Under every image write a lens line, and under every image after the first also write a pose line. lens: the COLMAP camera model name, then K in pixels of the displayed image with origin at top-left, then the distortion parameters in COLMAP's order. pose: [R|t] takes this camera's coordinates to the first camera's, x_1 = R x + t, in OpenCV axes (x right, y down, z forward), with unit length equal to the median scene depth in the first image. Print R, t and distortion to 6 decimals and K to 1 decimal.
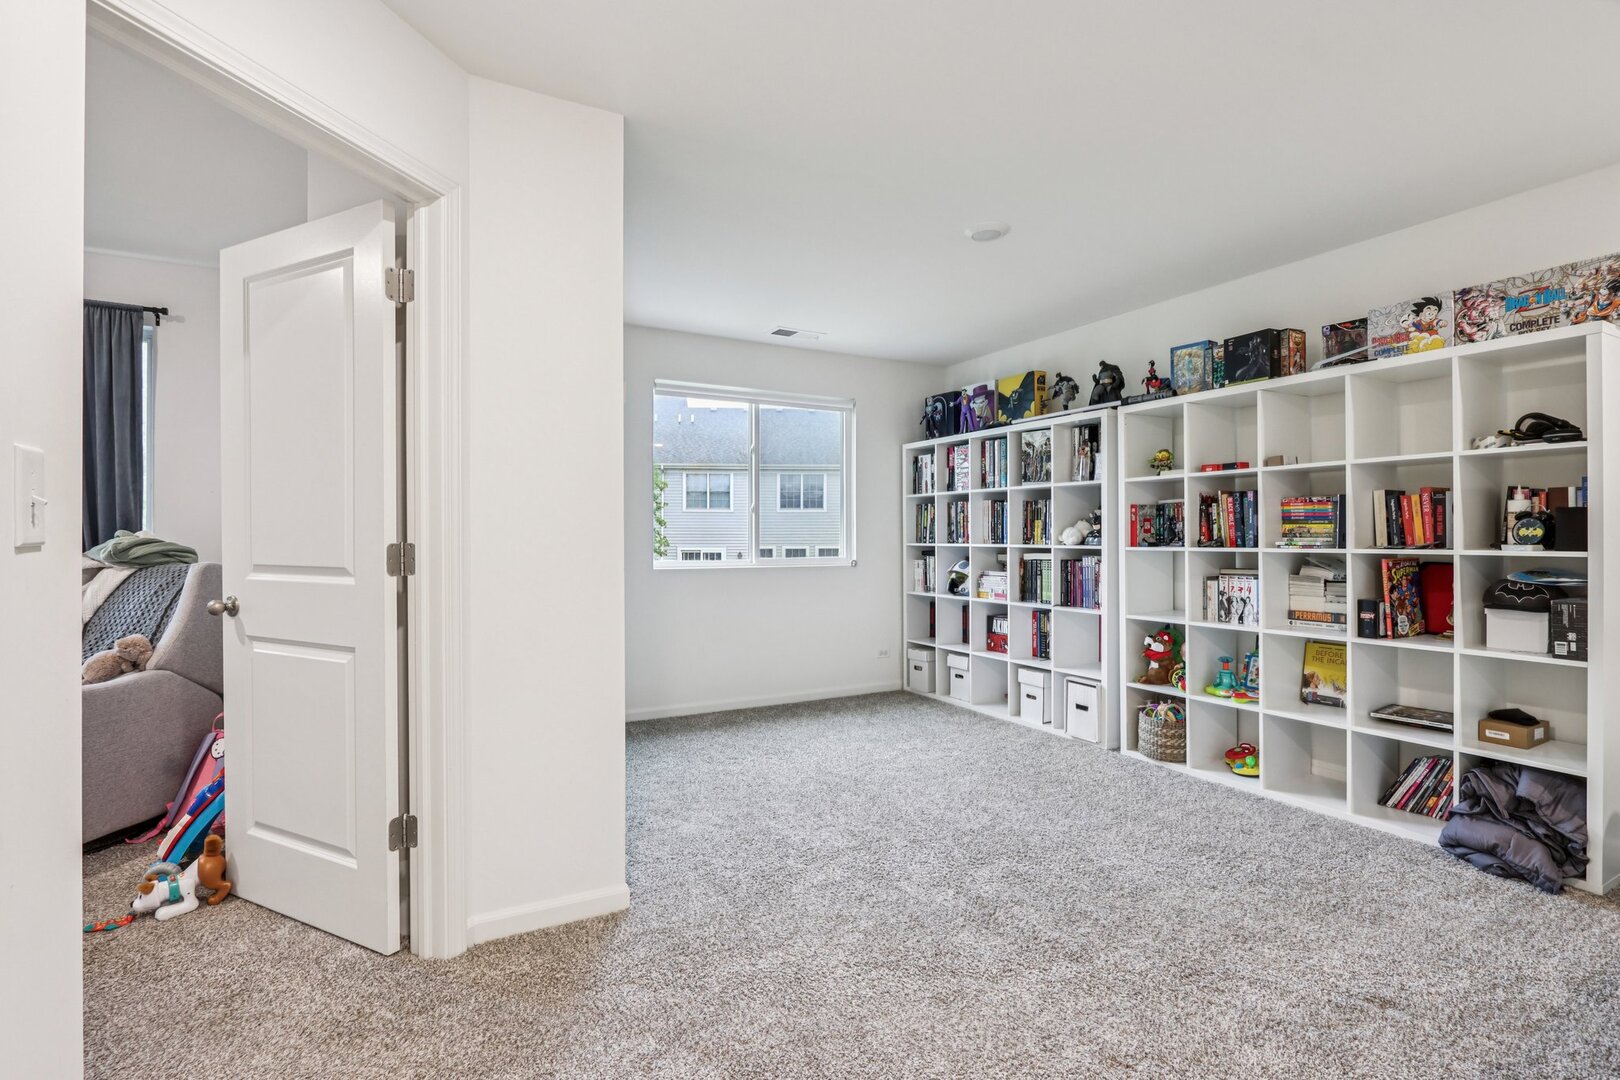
lens RADIAL K [[743.6, 0, 805.1], [0, 743.6, 544.0], [0, 0, 1]] dist [-0.017664, 0.001157]
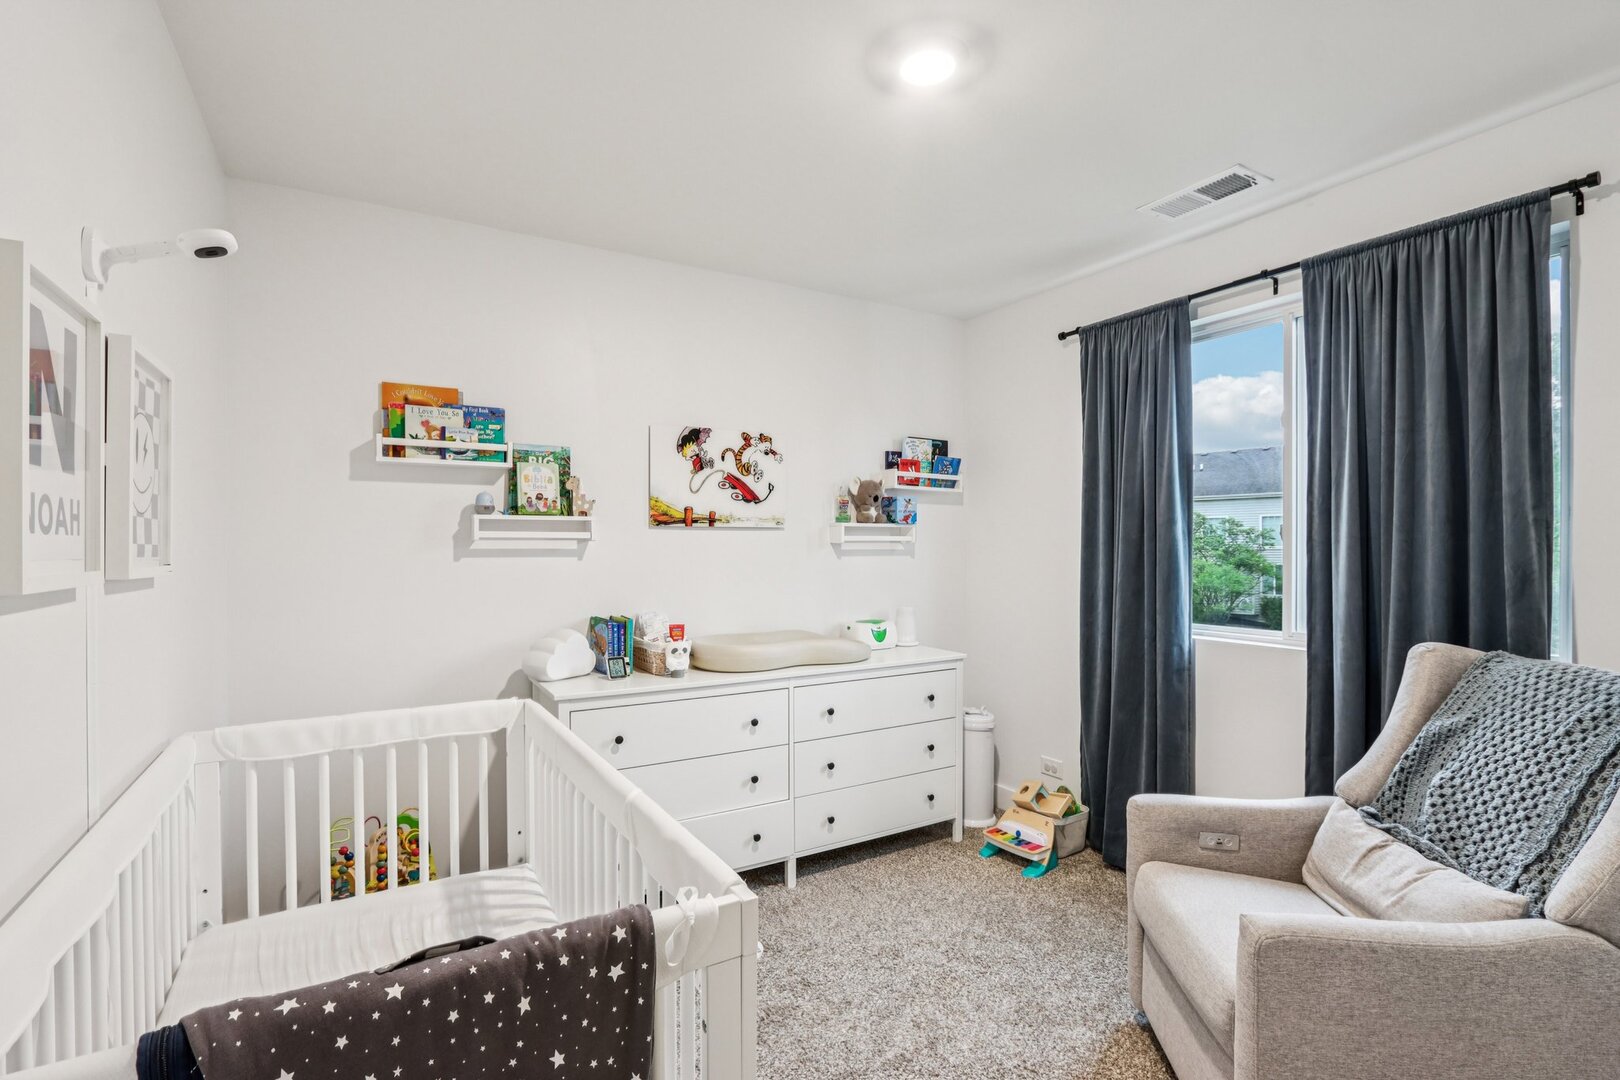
lens RADIAL K [[743.6, 0, 804.7], [0, 743.6, 546.3], [0, 0, 1]] dist [-0.017664, 0.001157]
pose [[0.010054, -0.001820, -0.999948, -0.358763], [-0.006744, 0.999975, -0.001888, -0.049026], [0.999927, 0.006762, 0.010041, 0.431605]]
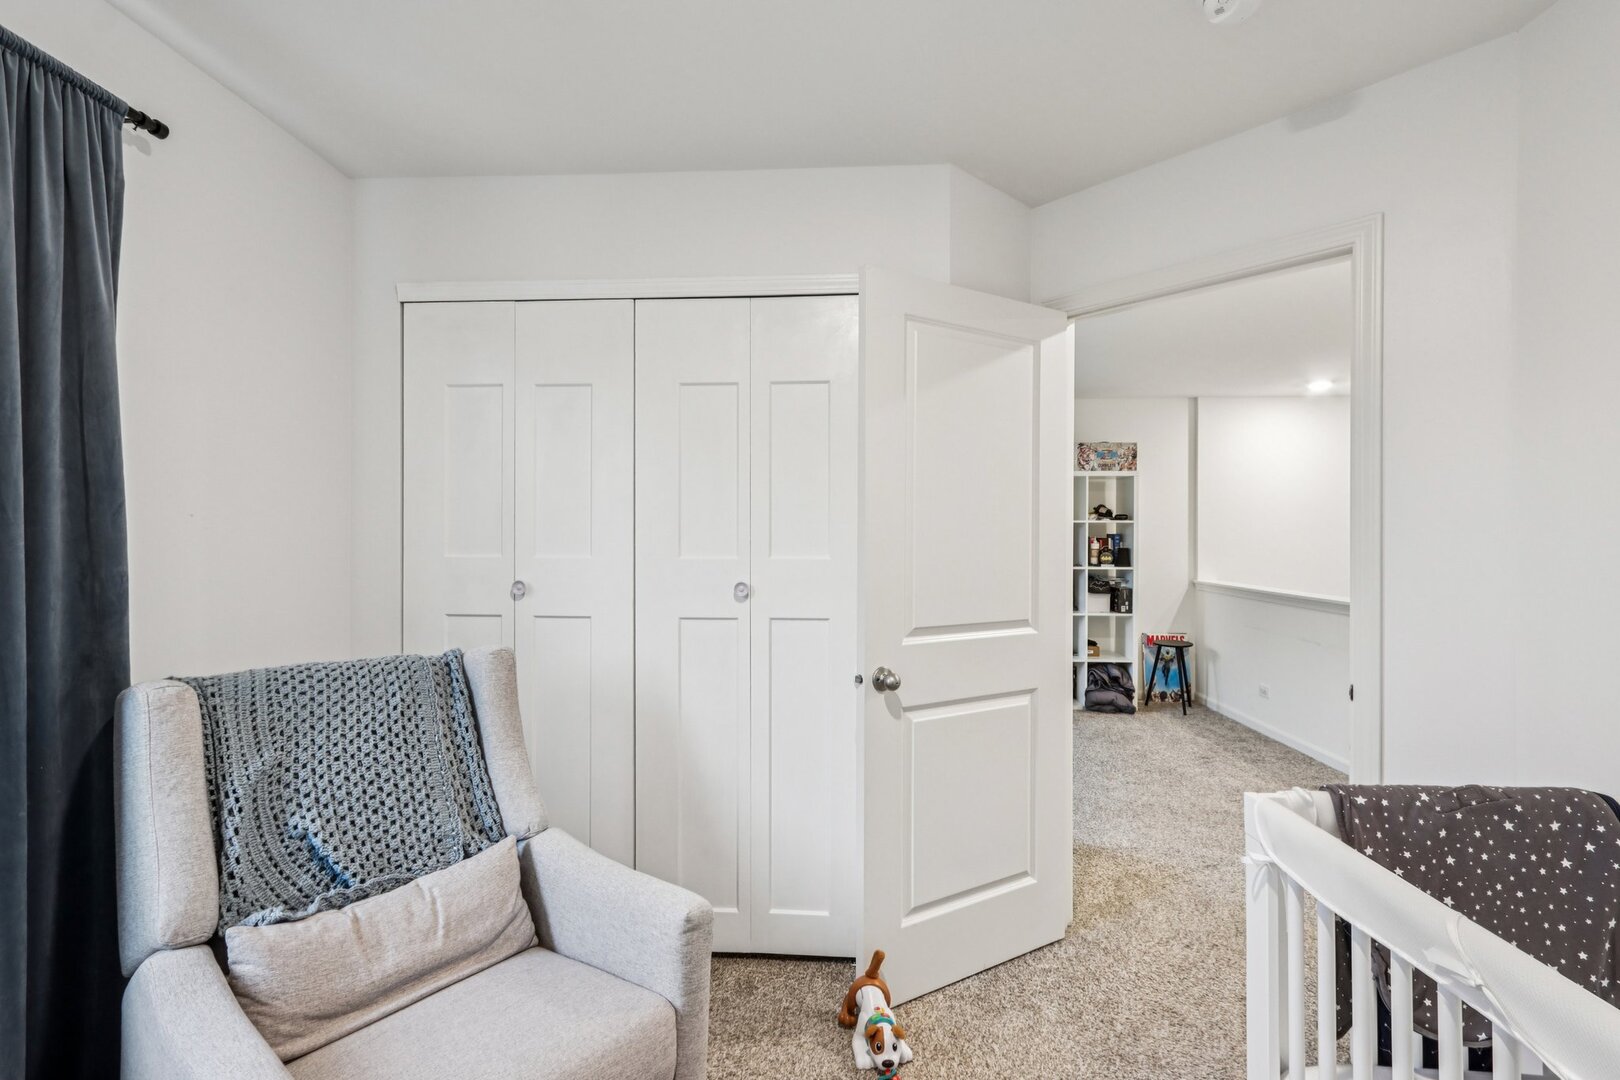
lens RADIAL K [[743.6, 0, 805.7], [0, 743.6, 541.2], [0, 0, 1]] dist [-0.017664, 0.001157]
pose [[0.540119, -0.001427, 0.841587, -1.049254], [0.006798, 0.999973, -0.002667, -0.051088], [-0.841561, 0.007162, 0.540114, 0.404848]]
